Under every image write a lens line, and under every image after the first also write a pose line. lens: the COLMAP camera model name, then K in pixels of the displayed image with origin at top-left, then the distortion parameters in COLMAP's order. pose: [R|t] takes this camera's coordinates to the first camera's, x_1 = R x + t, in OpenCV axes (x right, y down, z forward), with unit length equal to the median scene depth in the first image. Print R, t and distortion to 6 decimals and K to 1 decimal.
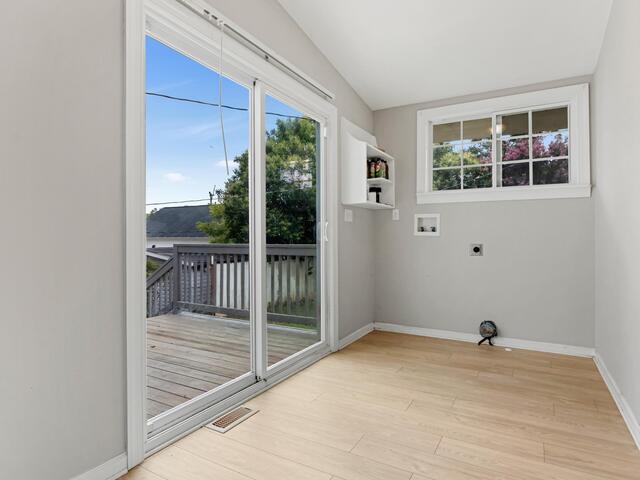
lens RADIAL K [[383.8, 0, 321.5], [0, 383.8, 238.1], [0, 0, 1]] dist [-0.003569, -0.002098]
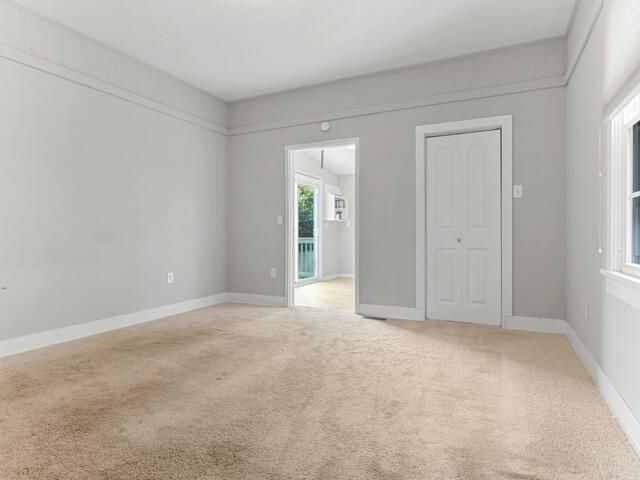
lens RADIAL K [[383.8, 0, 318.1], [0, 383.8, 237.6], [0, 0, 1]] dist [-0.003569, -0.002098]
pose [[0.997921, 0.002986, 0.064375, -0.127289], [-0.003503, 0.999963, 0.007910, -0.000307], [-0.064349, -0.008119, 0.997894, -1.261307]]
